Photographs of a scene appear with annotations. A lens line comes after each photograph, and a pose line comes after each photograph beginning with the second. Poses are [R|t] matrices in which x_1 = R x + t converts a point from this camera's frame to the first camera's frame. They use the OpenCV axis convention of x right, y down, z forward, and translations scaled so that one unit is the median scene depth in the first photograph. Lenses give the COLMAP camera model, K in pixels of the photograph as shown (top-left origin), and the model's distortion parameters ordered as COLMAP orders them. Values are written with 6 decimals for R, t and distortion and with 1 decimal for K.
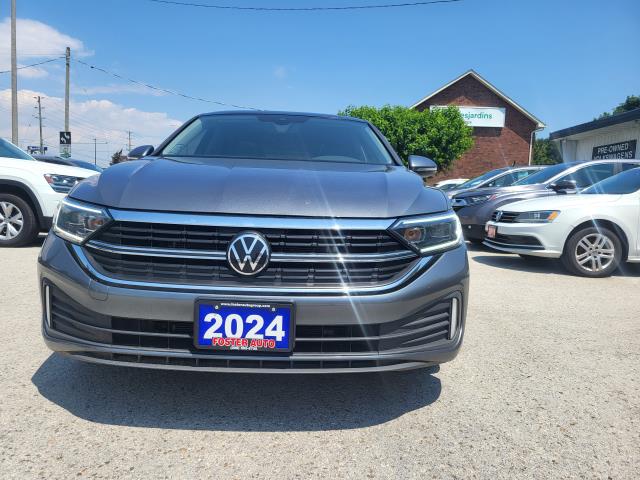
lens RADIAL K [[487.0, 0, 319.4], [0, 487.0, 237.7], [0, 0, 1]] dist [0.046371, -0.011566]
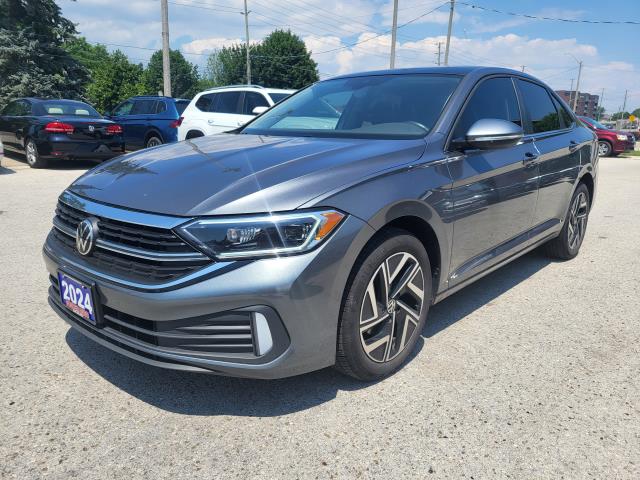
lens RADIAL K [[487.0, 0, 320.1], [0, 487.0, 236.0], [0, 0, 1]] dist [0.046371, -0.011566]
pose [[0.737002, 0.128488, -0.663566, 0.976381], [-0.048448, 0.989282, 0.137747, -0.148356], [0.674152, -0.069372, 0.735327, 0.457061]]
